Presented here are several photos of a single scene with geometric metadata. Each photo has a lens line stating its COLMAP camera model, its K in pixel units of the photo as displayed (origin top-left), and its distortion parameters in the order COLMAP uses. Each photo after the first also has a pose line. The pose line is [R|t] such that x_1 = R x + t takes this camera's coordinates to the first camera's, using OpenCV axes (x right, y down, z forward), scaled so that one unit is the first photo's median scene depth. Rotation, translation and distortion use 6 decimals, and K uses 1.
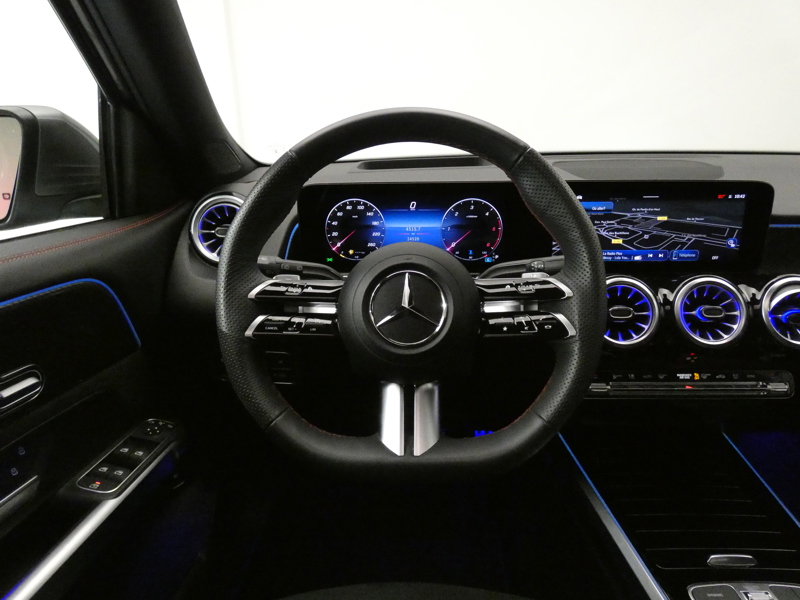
lens RADIAL K [[489.6, 0, 402.3], [0, 489.6, 297.3], [0, 0, 1]] dist [-0.001074, 0.003402]
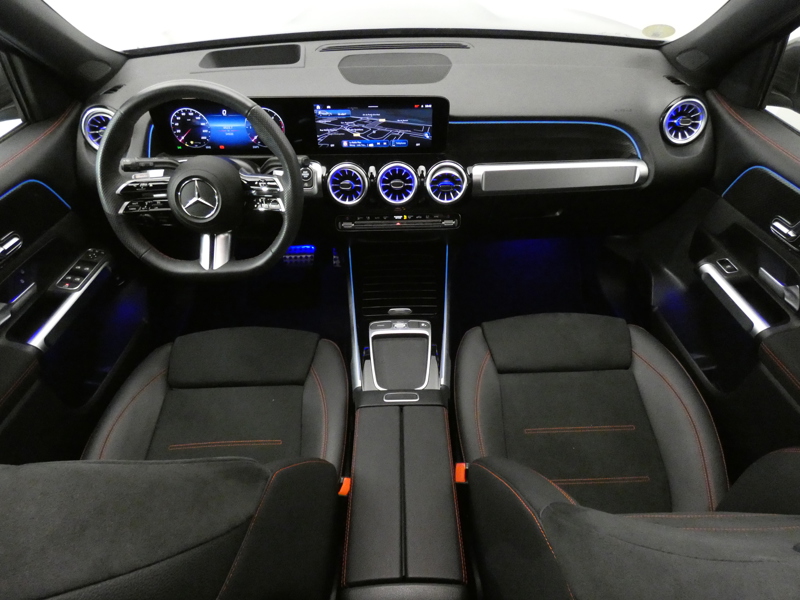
lens RADIAL K [[489.6, 0, 402.8], [0, 489.6, 304.3], [0, 0, 1]] dist [-0.001074, 0.003402]
pose [[0.999249, -0.027711, 0.027082, 0.538490], [0.013615, 0.905481, 0.424169, -0.293653], [-0.036277, -0.423482, 0.905178, -0.693277]]
